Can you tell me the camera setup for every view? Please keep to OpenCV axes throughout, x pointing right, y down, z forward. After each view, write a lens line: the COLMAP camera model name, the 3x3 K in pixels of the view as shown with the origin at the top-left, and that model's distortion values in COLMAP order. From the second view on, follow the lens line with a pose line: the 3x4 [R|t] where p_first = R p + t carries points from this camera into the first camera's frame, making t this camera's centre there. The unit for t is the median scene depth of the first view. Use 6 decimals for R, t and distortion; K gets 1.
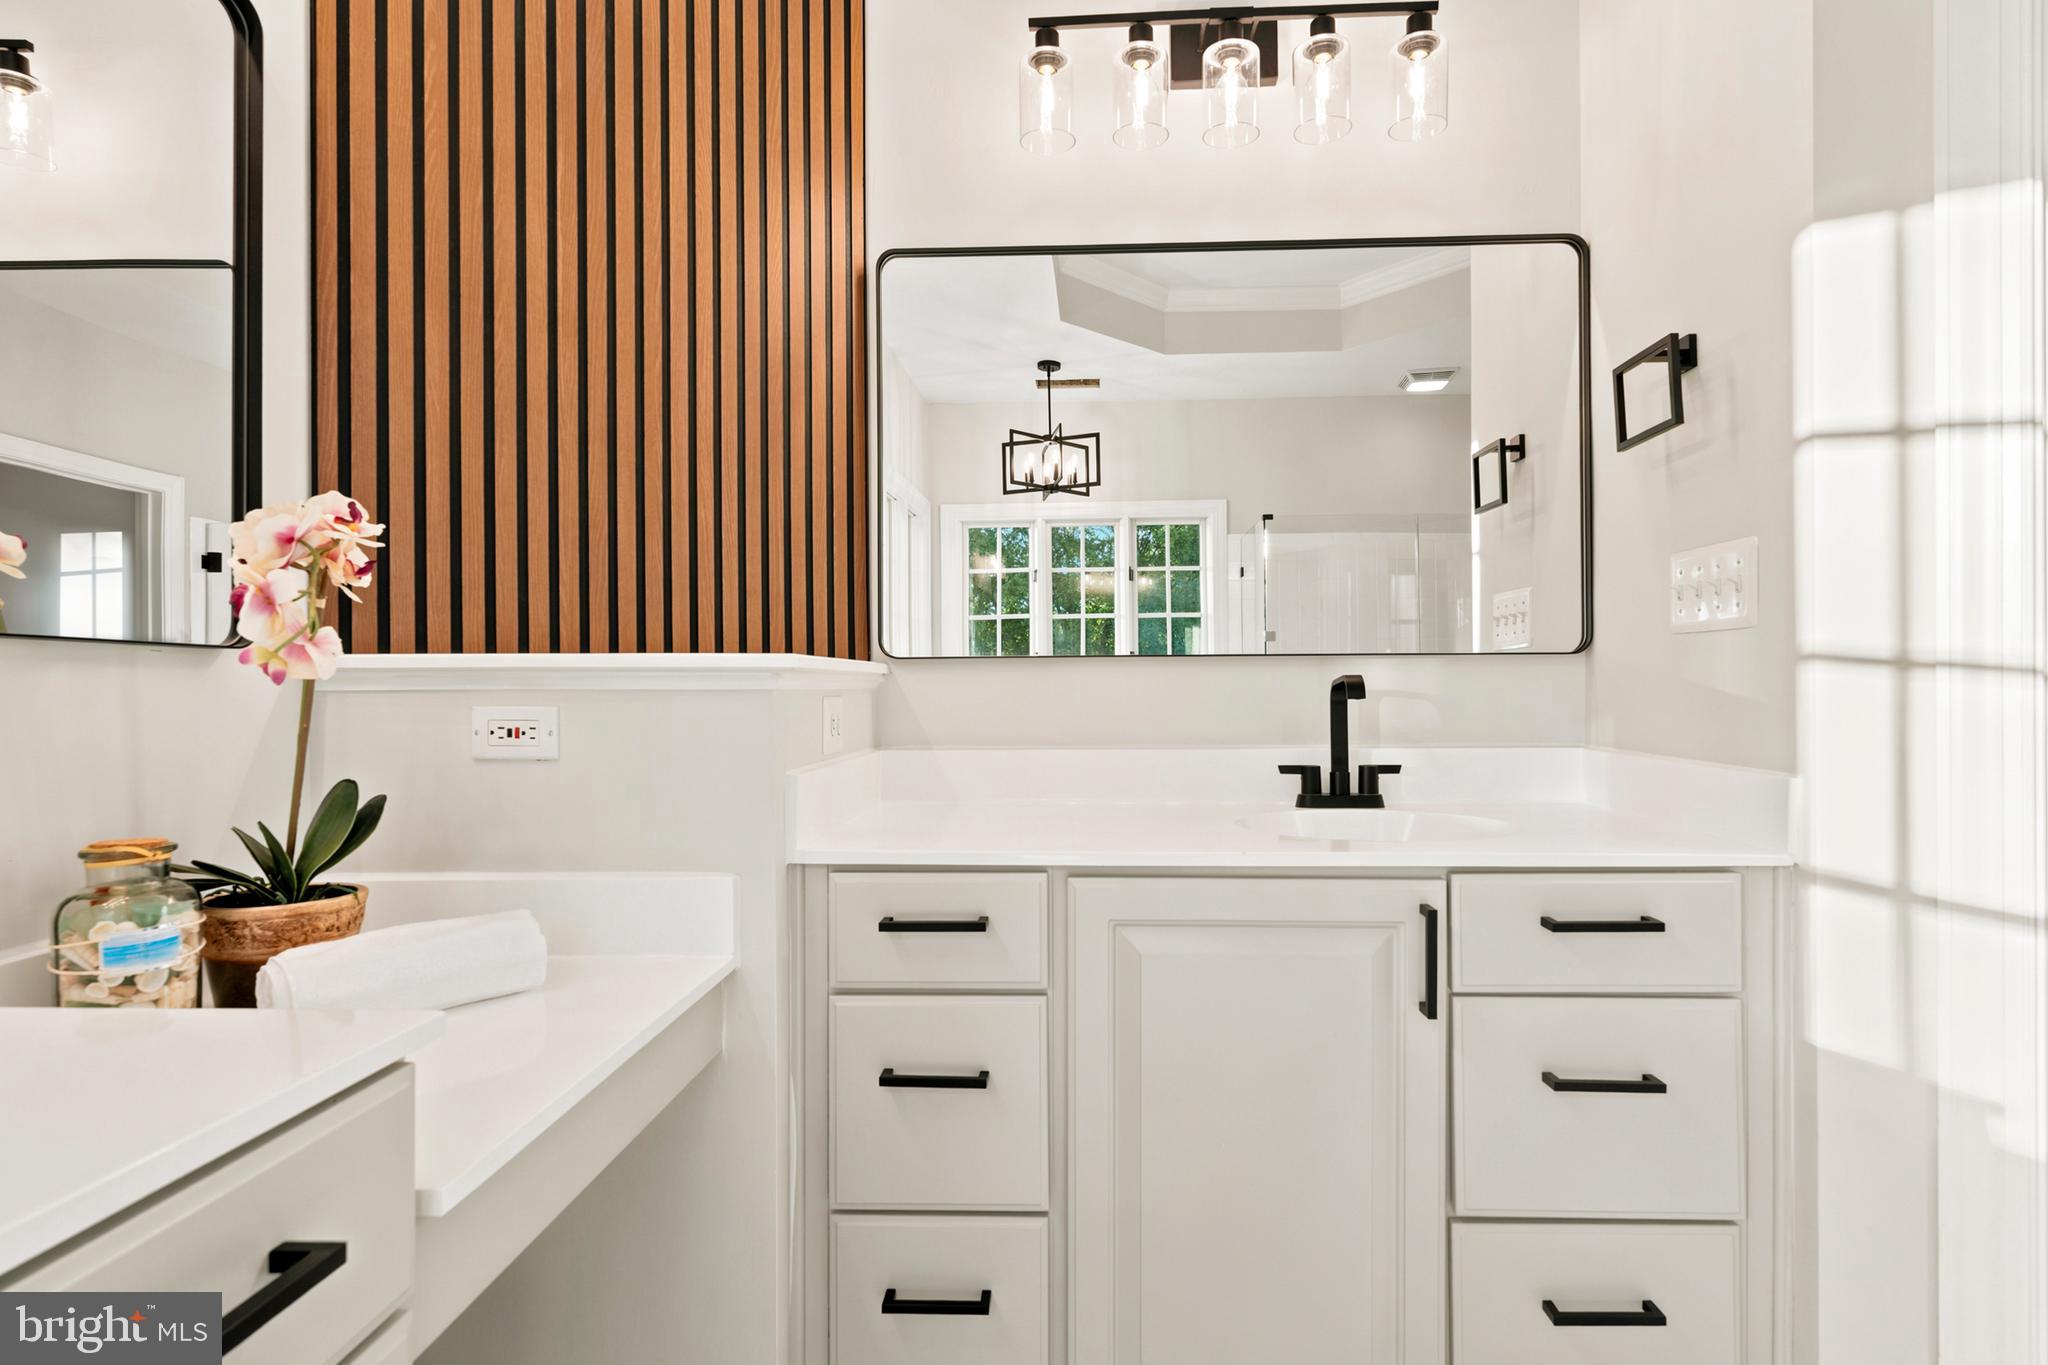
lens RADIAL K [[1018.4, 0, 1026.6], [0, 1018.4, 676.2], [0, 0, 1]] dist [0.001412, 0.000057]
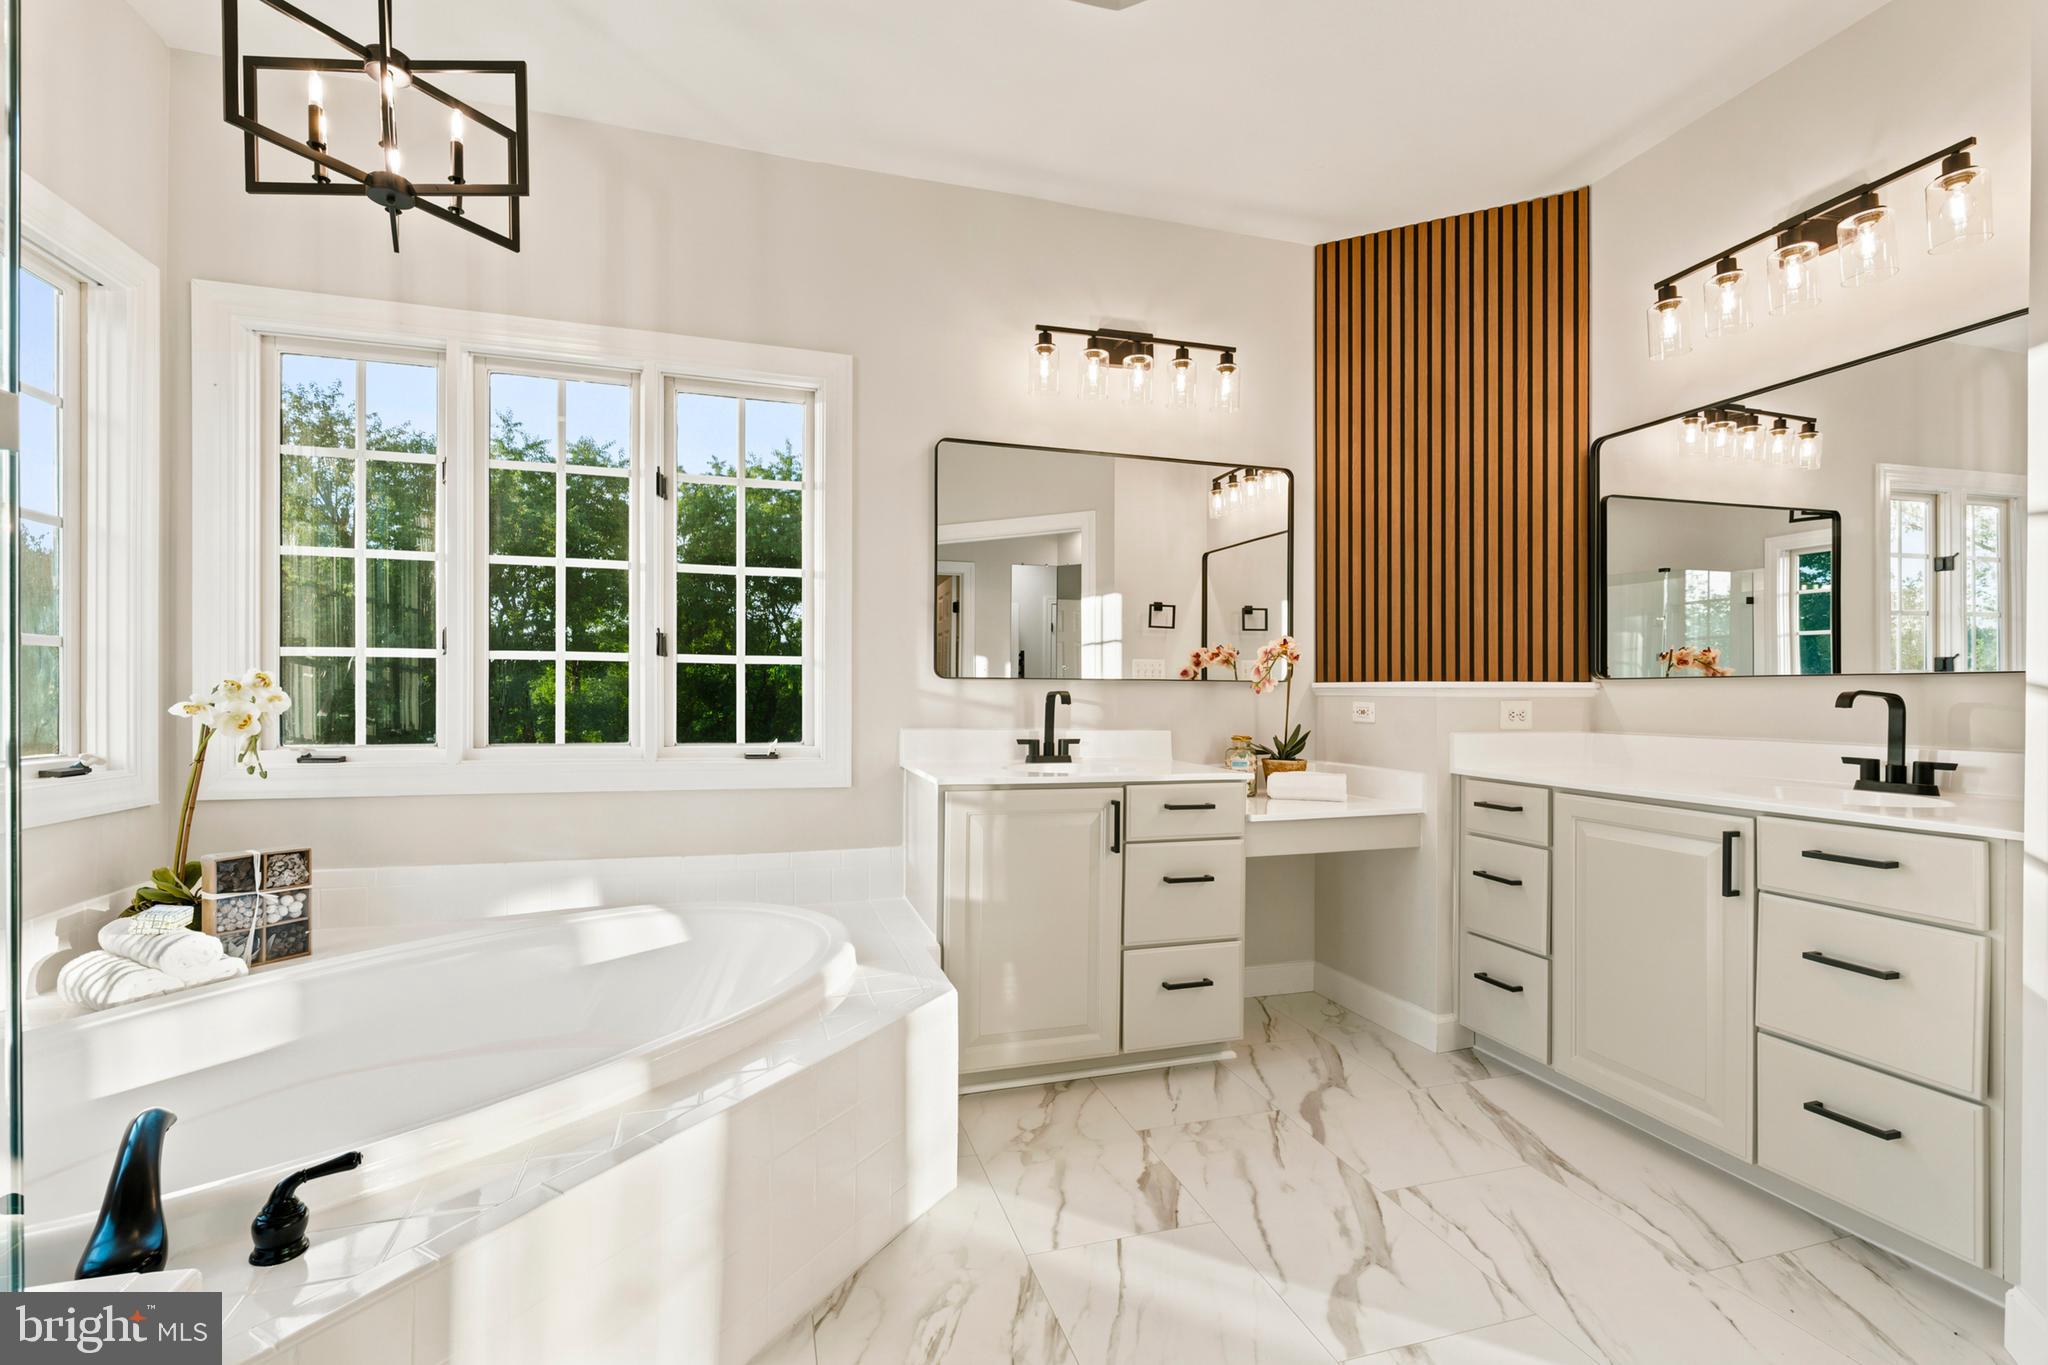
lens RADIAL K [[936.7, 0, 1012.5], [0, 936.7, 699.4], [0, 0, 1]] dist [0.009513, 0.000521]
pose [[0.288816, 0.009322, -0.957339, 1.494704], [0.002972, 0.999939, 0.010634, -0.006548], [0.957380, -0.005916, 0.288771, -0.545239]]
